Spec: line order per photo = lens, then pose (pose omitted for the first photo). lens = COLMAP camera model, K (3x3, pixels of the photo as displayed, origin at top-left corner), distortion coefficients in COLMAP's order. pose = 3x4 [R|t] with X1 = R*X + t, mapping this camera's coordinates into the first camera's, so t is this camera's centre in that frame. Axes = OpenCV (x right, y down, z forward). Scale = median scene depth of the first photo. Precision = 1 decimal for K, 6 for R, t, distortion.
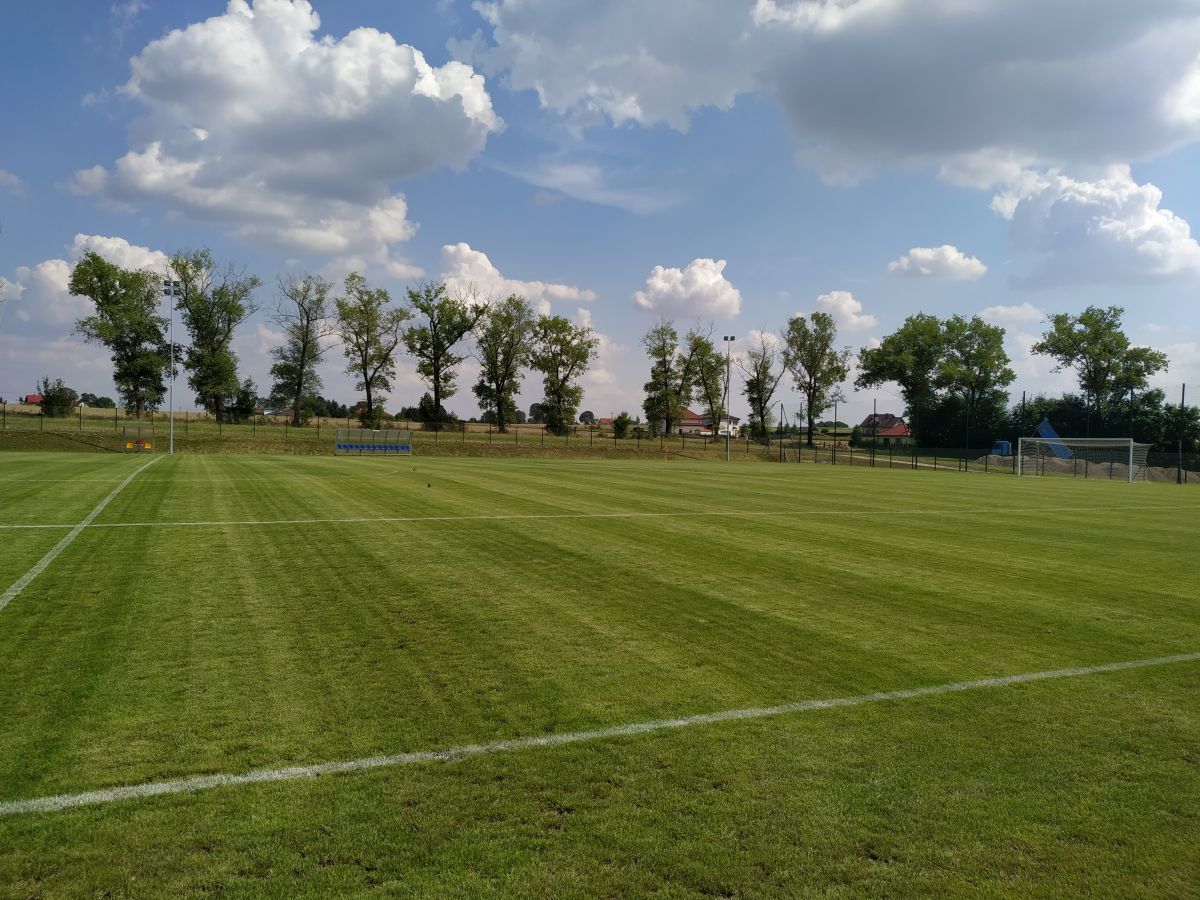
lens RADIAL K [[863.6, 0, 596.5], [0, 863.6, 464.1], [0, 0, 1]] dist [0.024751, -0.047555]
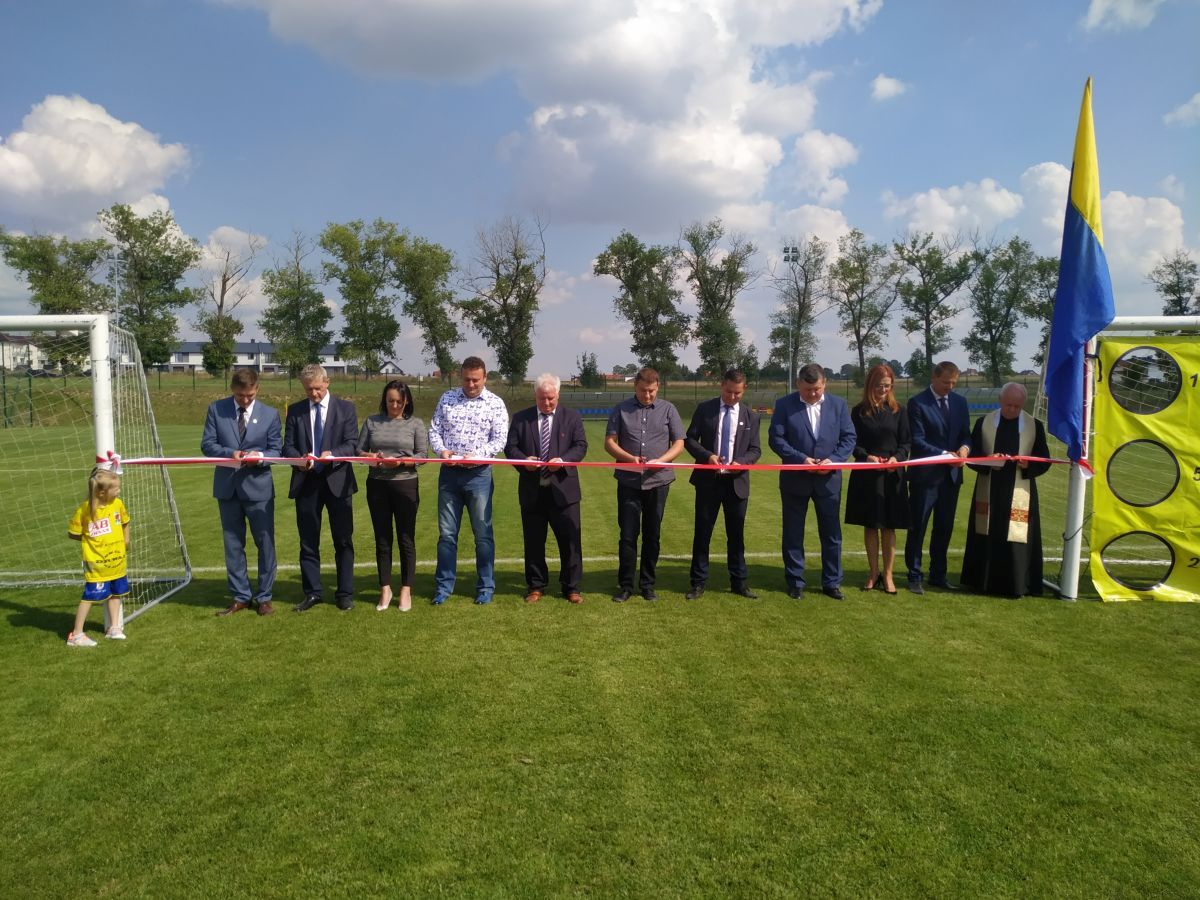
lens RADIAL K [[863.6, 0, 596.5], [0, 863.6, 464.1], [0, 0, 1]] dist [0.024751, -0.047555]
pose [[0.944352, -0.007793, -0.328843, -0.225437], [0.023493, 0.998764, 0.043798, -0.005452], [0.328096, -0.049086, 0.943368, -0.029992]]
